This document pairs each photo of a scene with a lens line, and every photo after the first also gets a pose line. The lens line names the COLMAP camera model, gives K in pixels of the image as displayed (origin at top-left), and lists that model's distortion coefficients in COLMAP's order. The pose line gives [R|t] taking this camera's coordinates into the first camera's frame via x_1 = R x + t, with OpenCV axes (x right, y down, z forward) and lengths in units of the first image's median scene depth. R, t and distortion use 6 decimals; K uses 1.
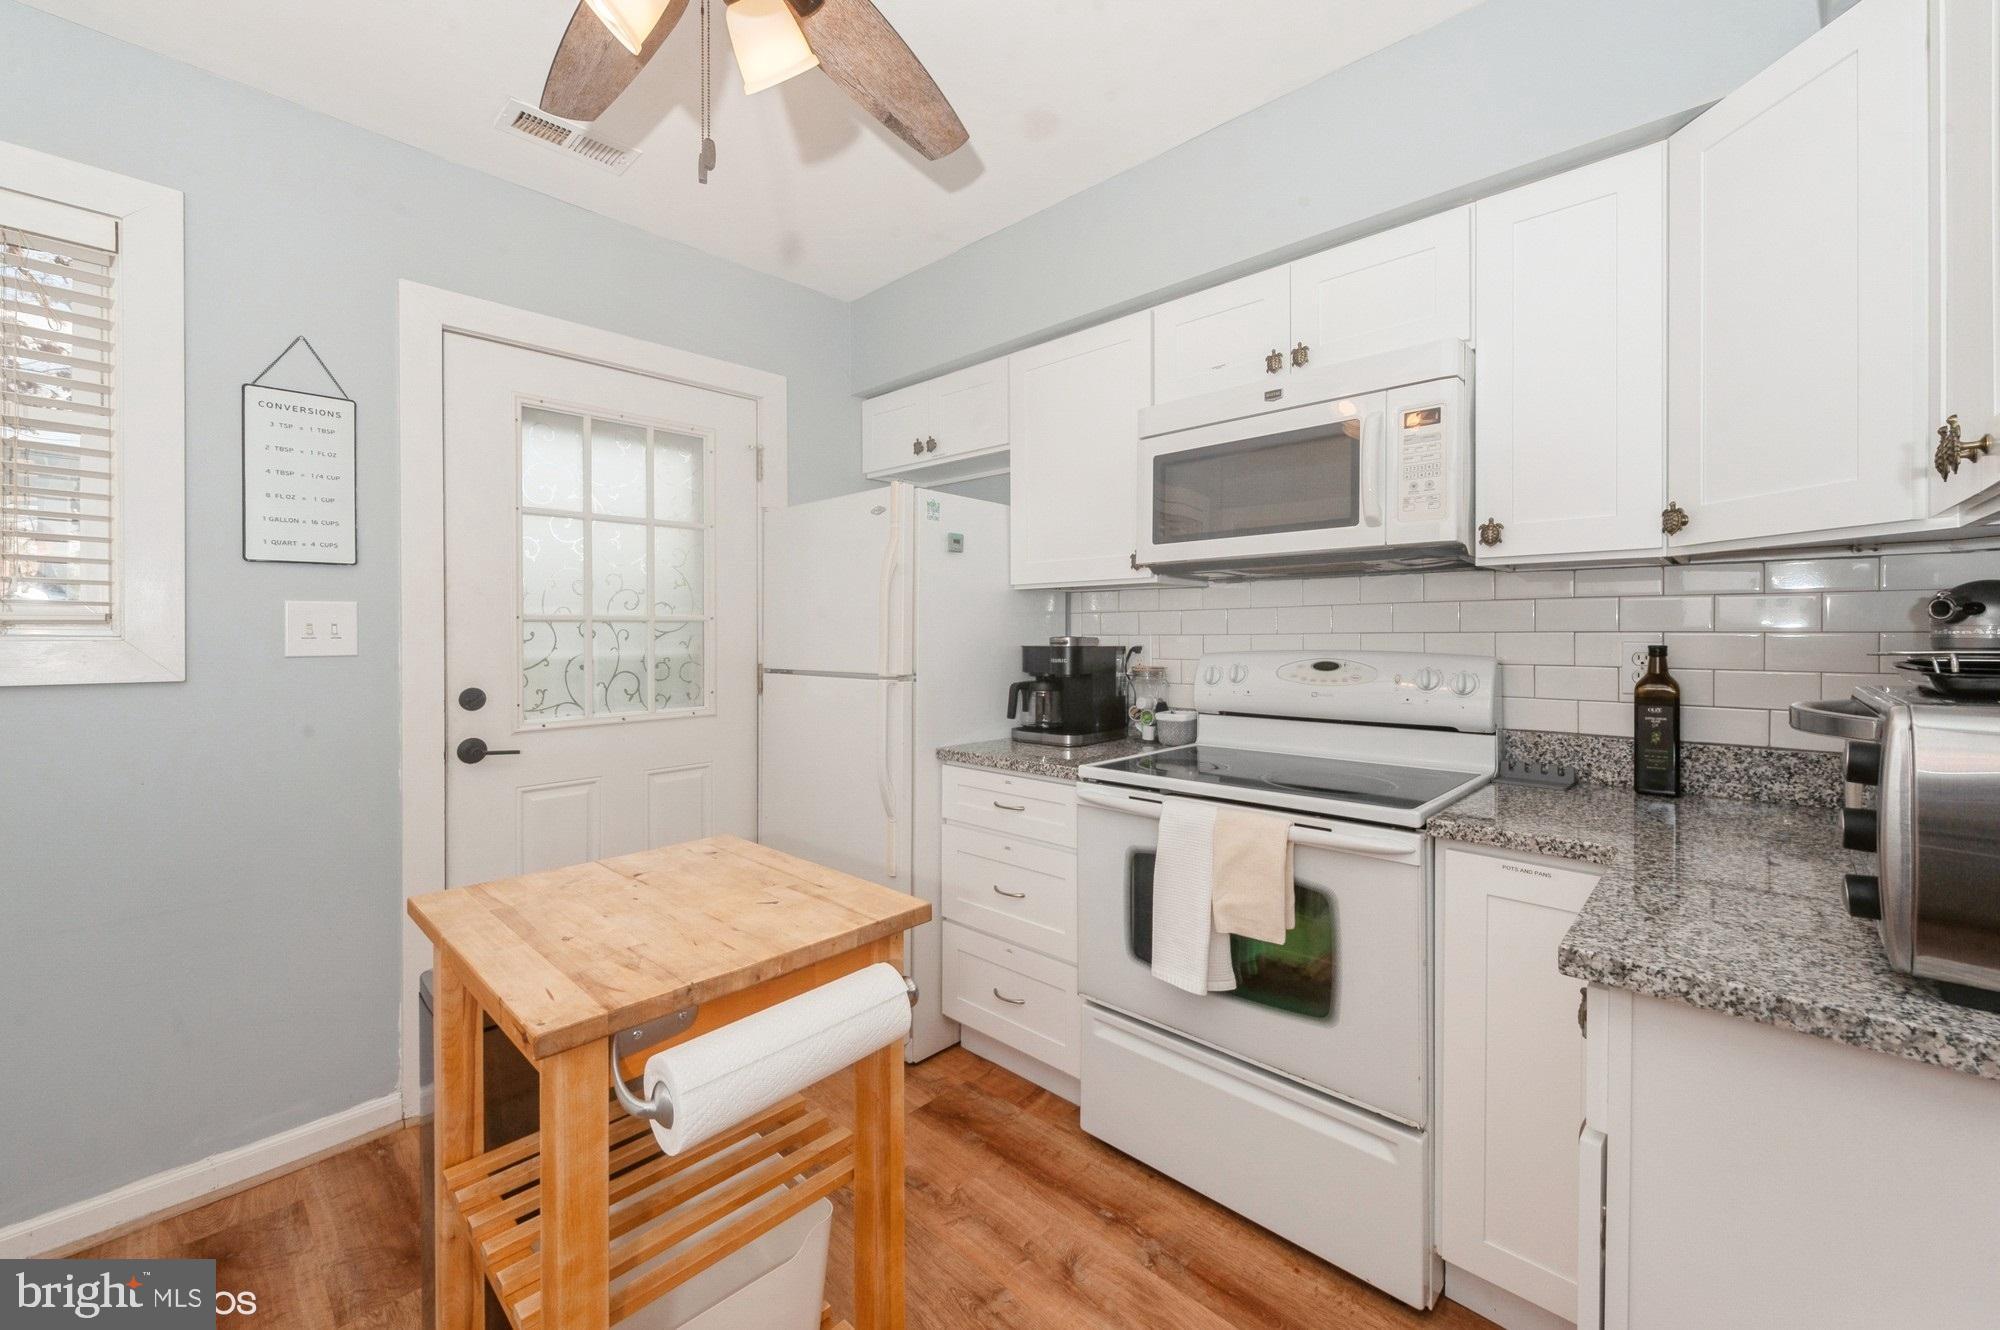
lens RADIAL K [[789.5, 0, 996.8], [0, 789.5, 633.5], [0, 0, 1]] dist [0.010724, -0.003799]
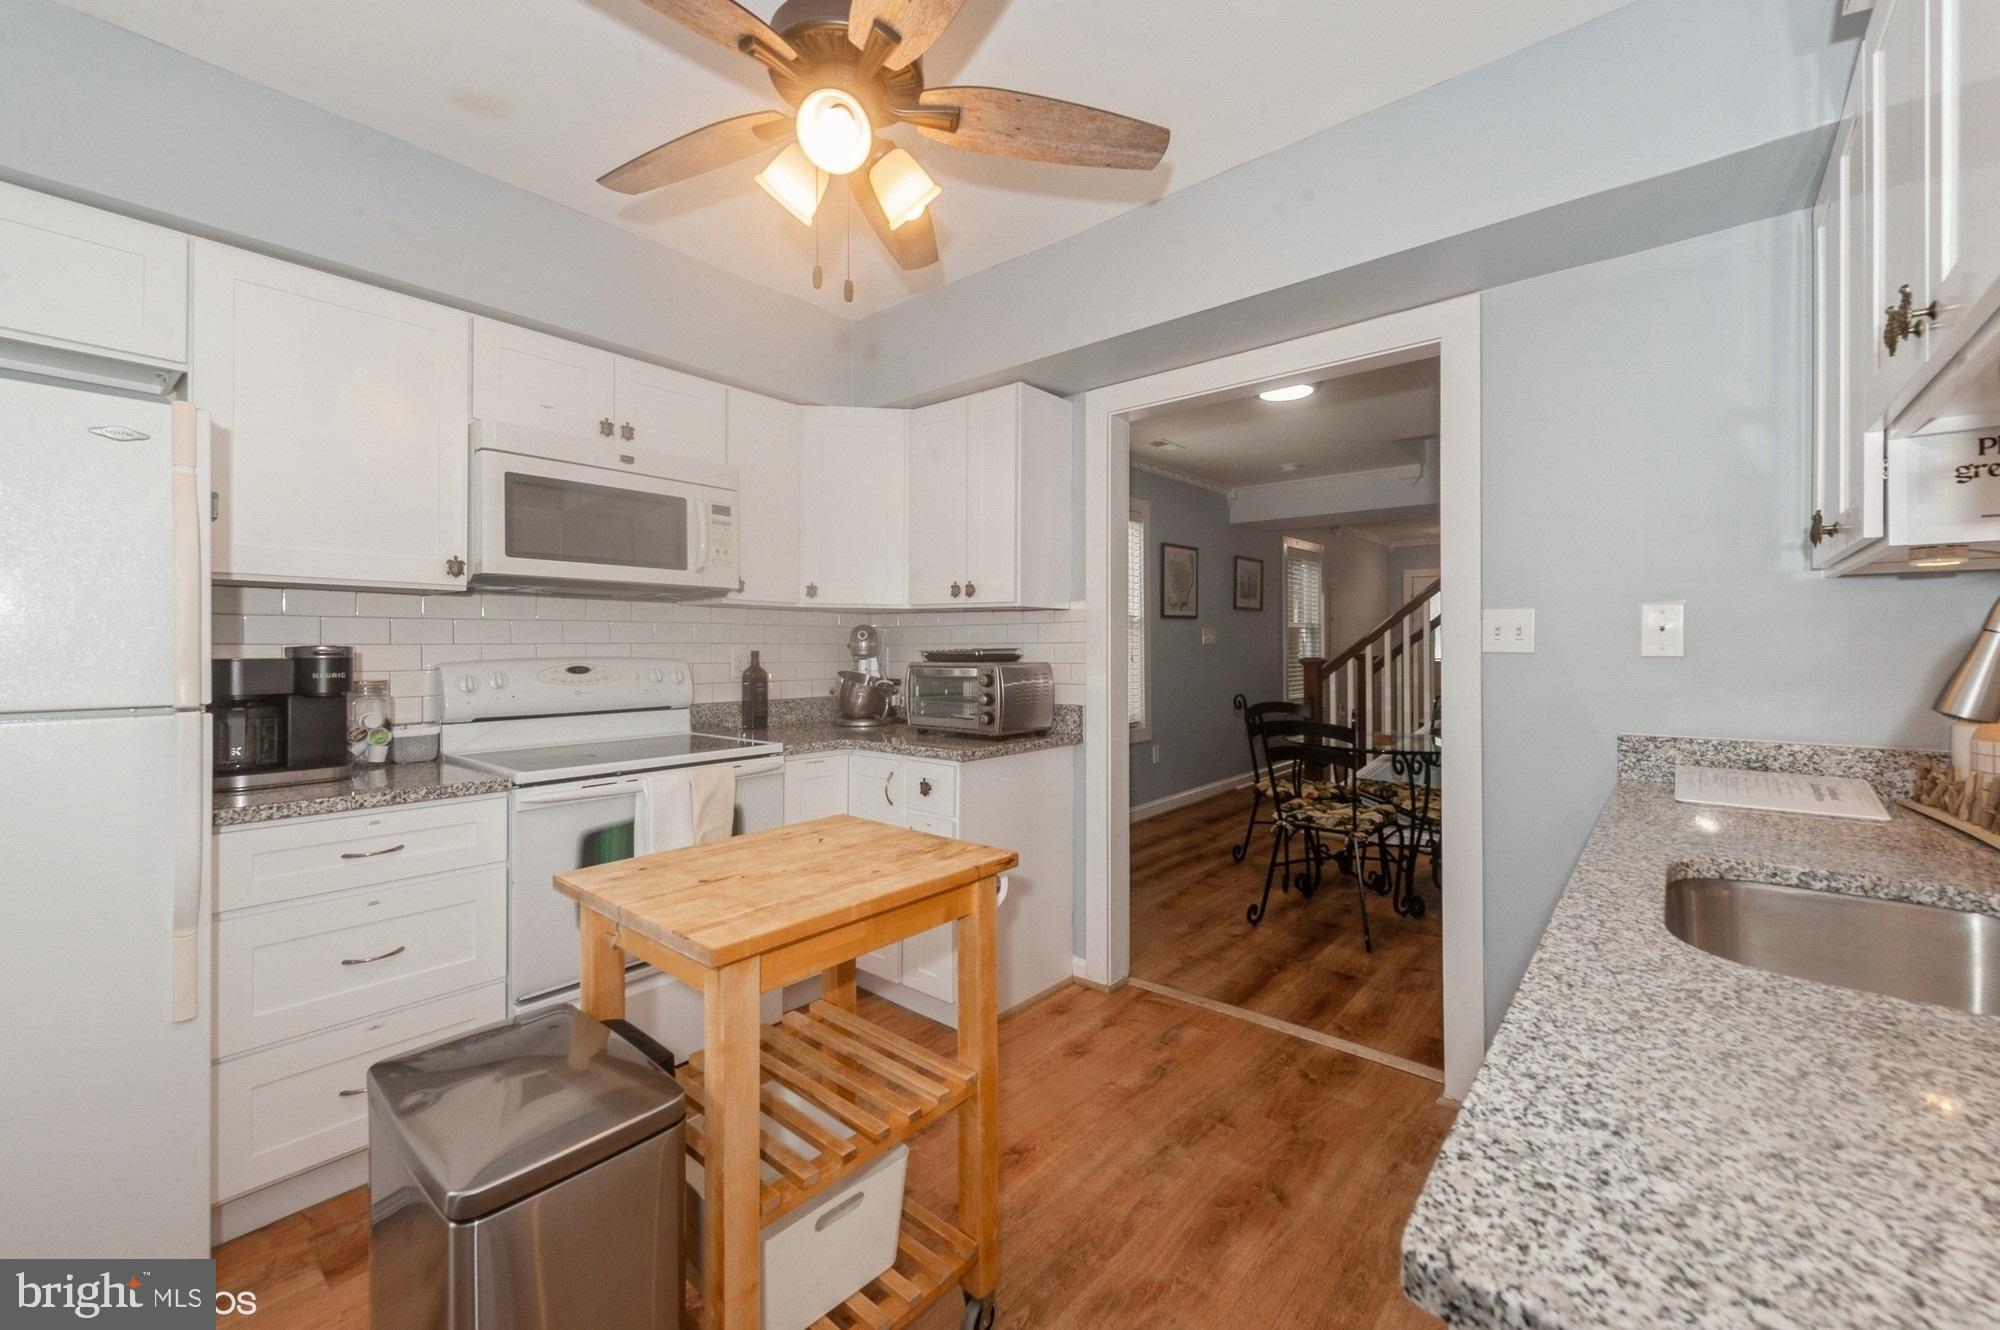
lens RADIAL K [[789.5, 0, 1014.1], [0, 789.5, 649.1], [0, 0, 1]] dist [0.010724, -0.003799]
pose [[-0.067537, 0.000054, 0.997717, -0.875718], [-0.000926, 1.000000, -0.000116, 0.008088], [-0.997716, -0.000932, -0.067537, 0.405205]]
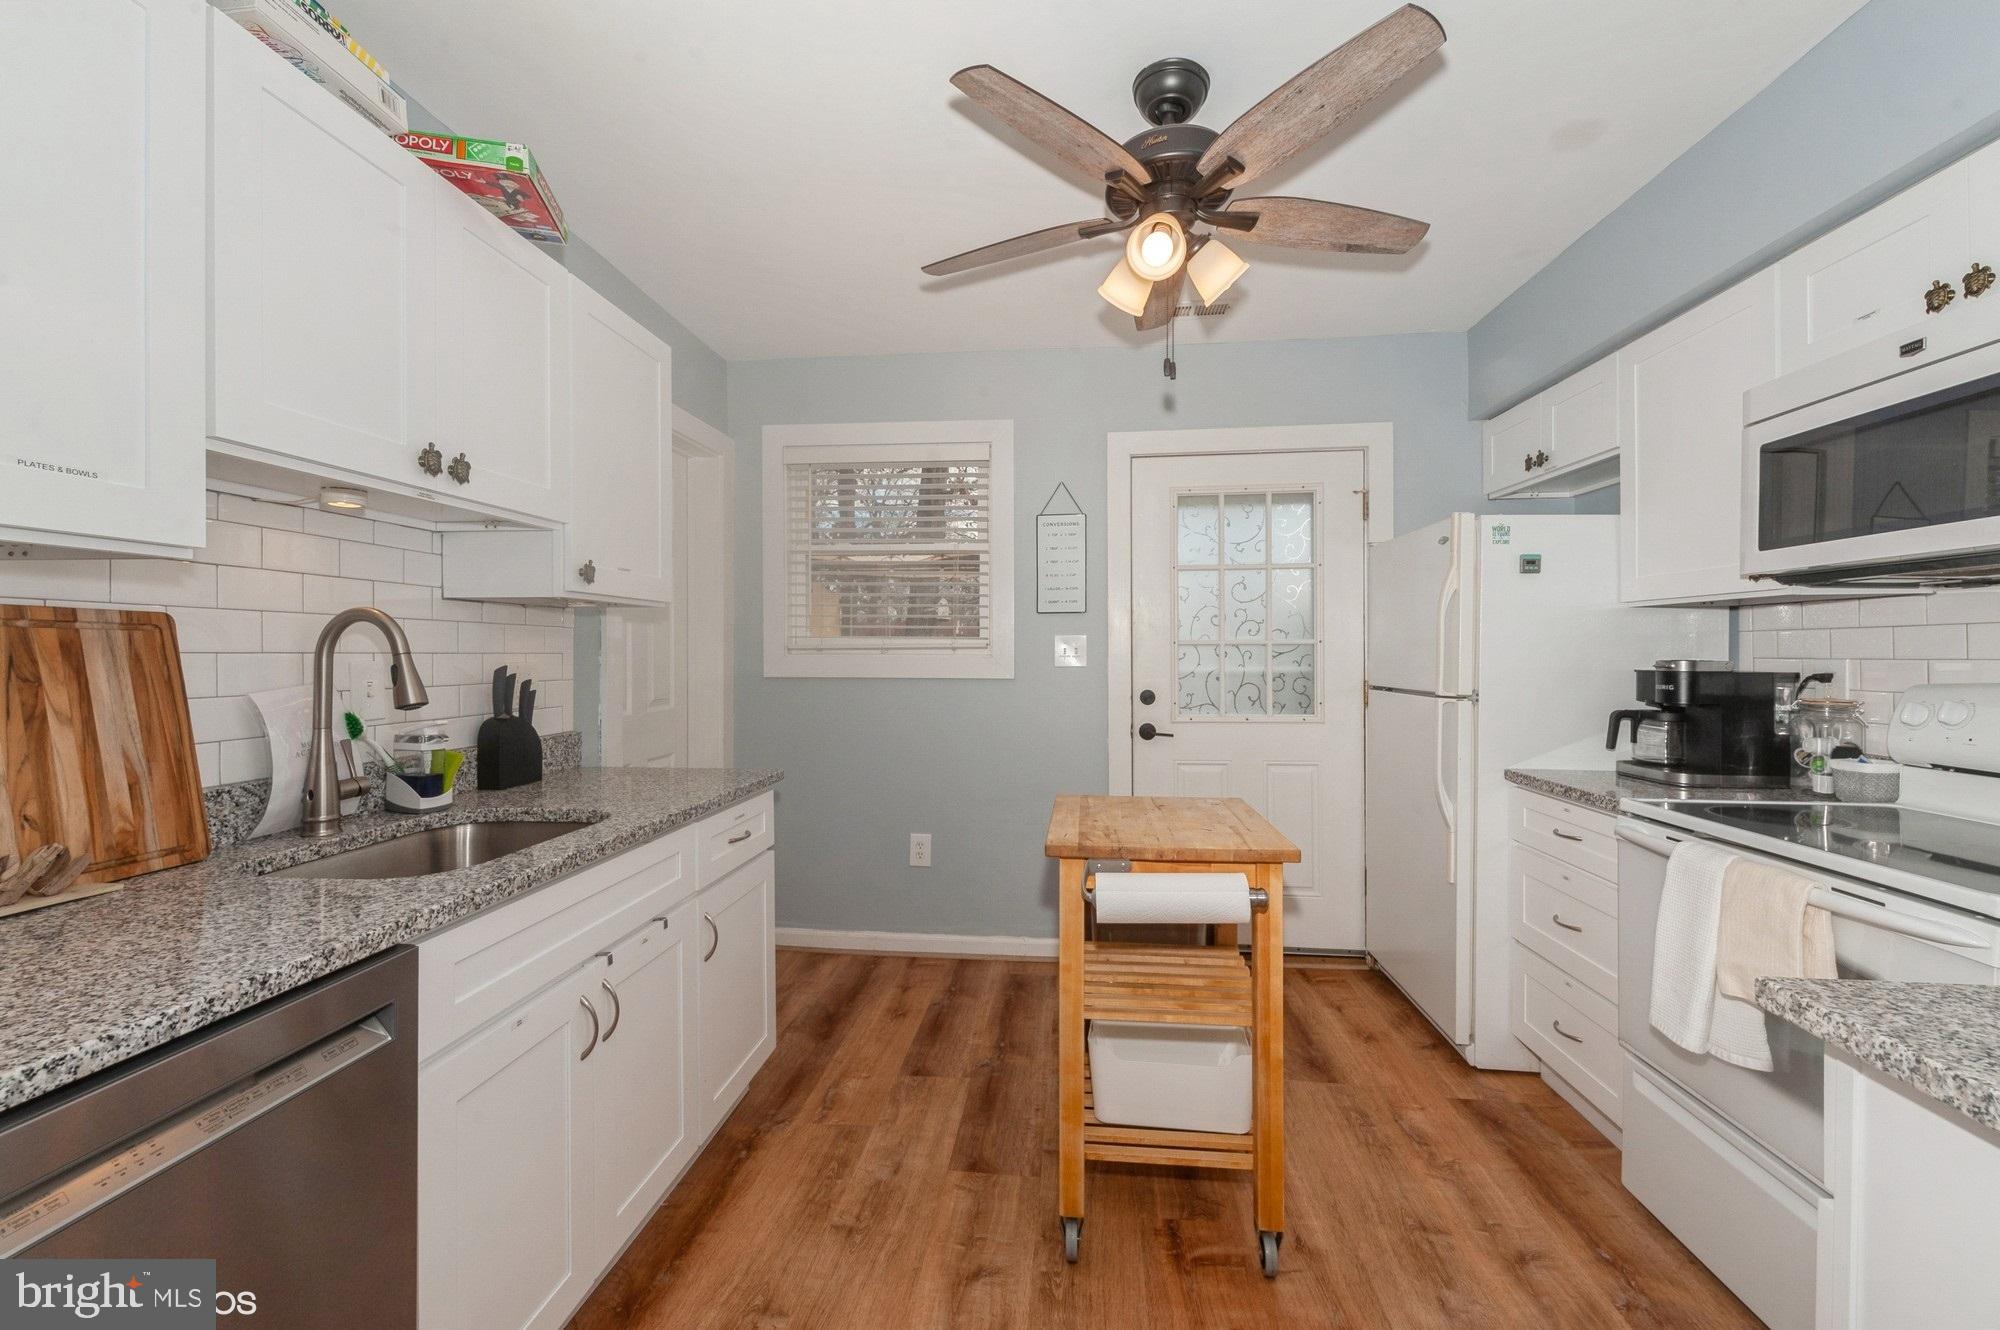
lens RADIAL K [[789.5, 0, 1006.2], [0, 789.5, 654.6], [0, 0, 1]] dist [0.010724, -0.003799]
pose [[0.619187, 0.005154, -0.785227, 0.364338], [-0.001463, 0.999984, 0.005410, -0.006879], [0.785242, -0.002201, 0.619185, -0.145395]]
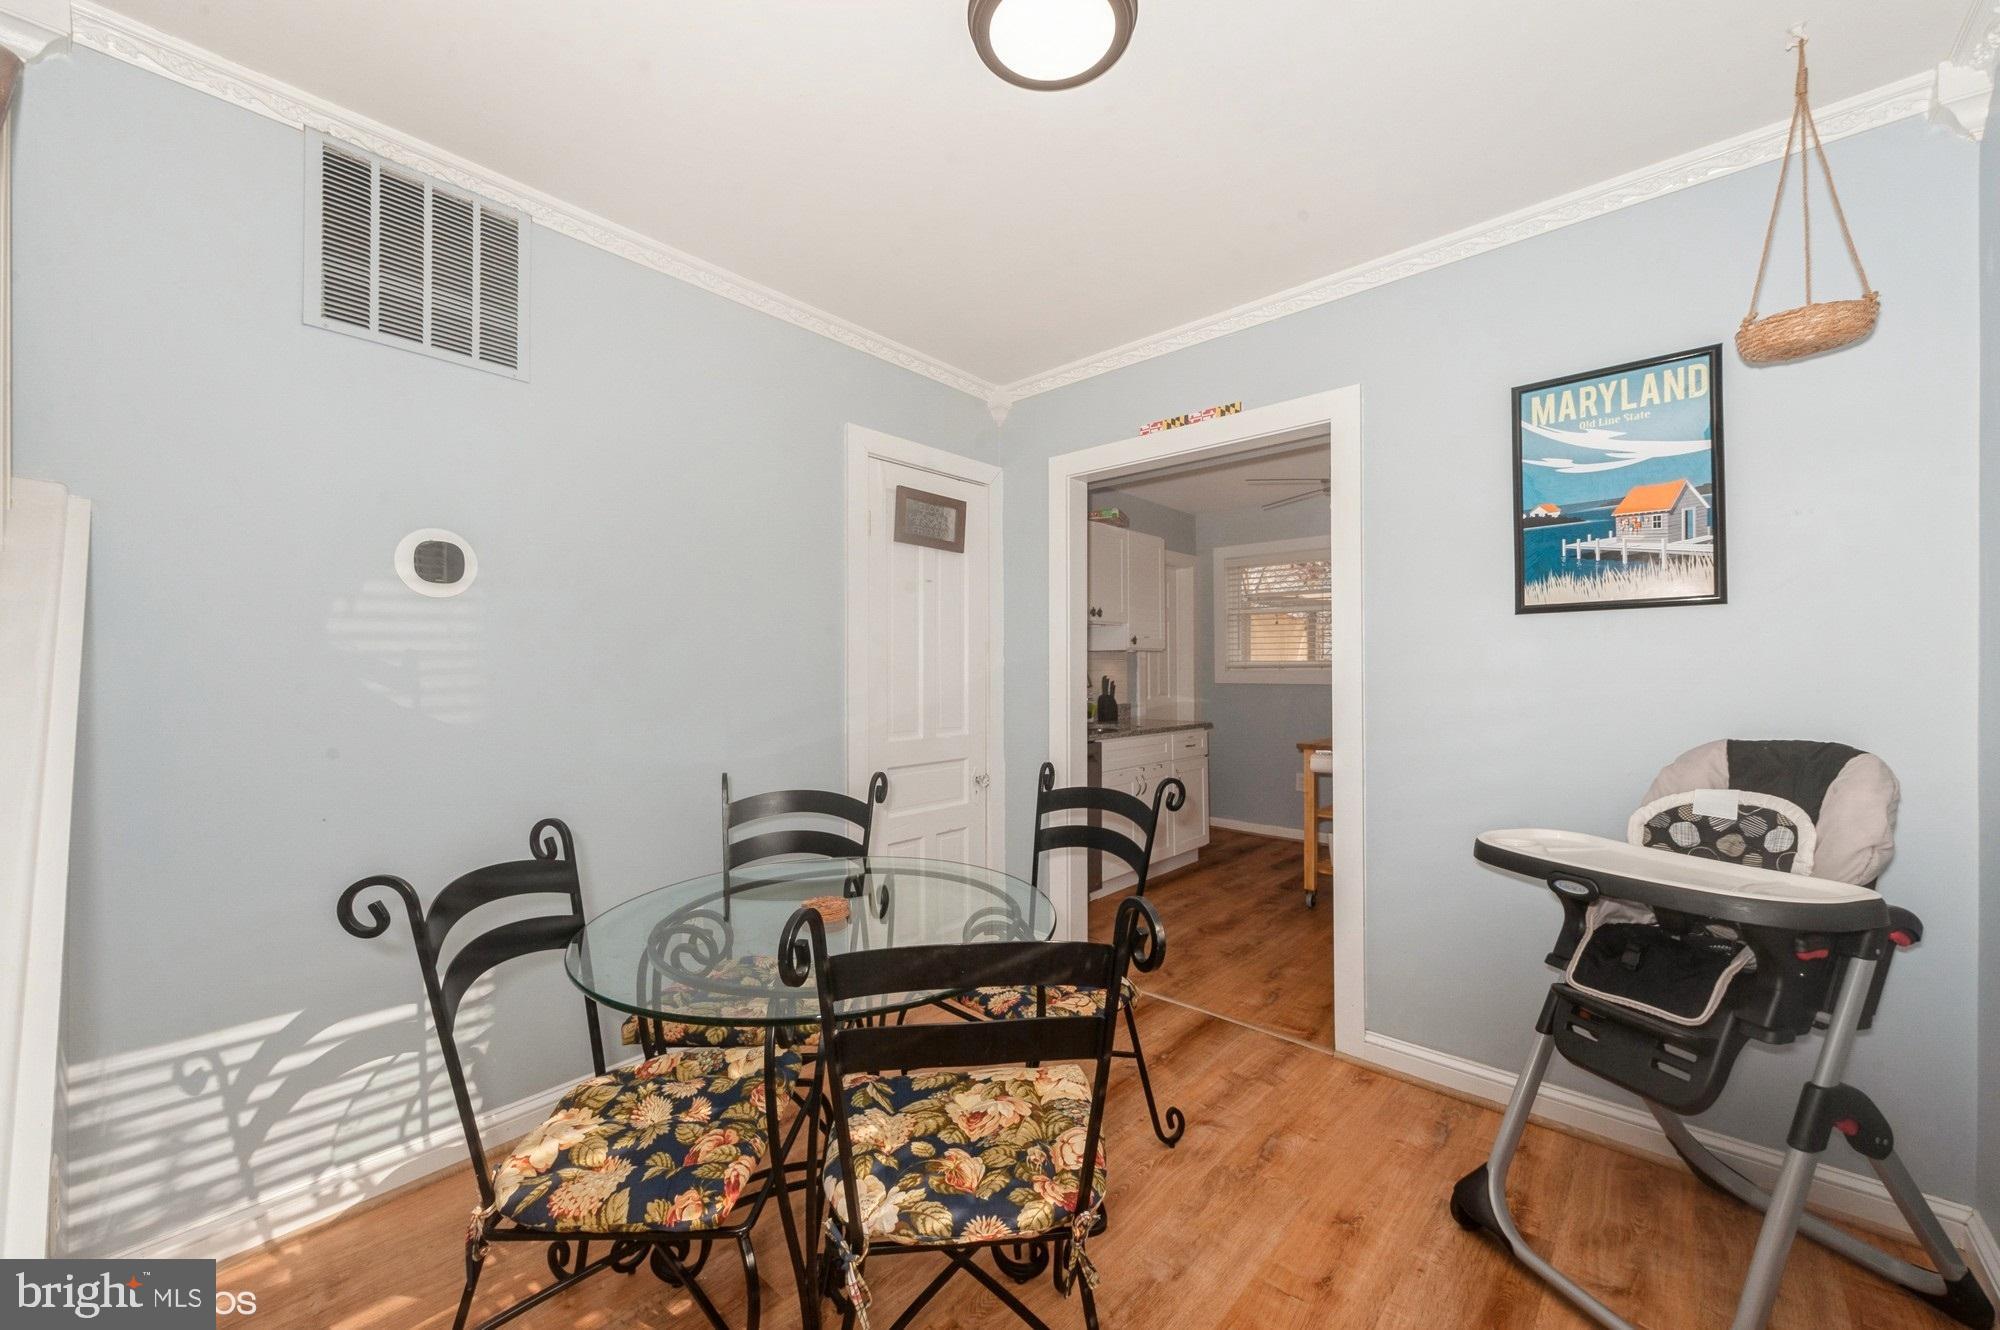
lens RADIAL K [[789.5, 0, 980.0], [0, 789.5, 662.1], [0, 0, 1]] dist [0.010724, -0.003799]
pose [[0.007436, -0.004988, -0.999960, 1.788518], [0.010168, 0.999936, -0.004912, -0.020421], [0.999921, -0.010131, 0.007486, -0.453444]]
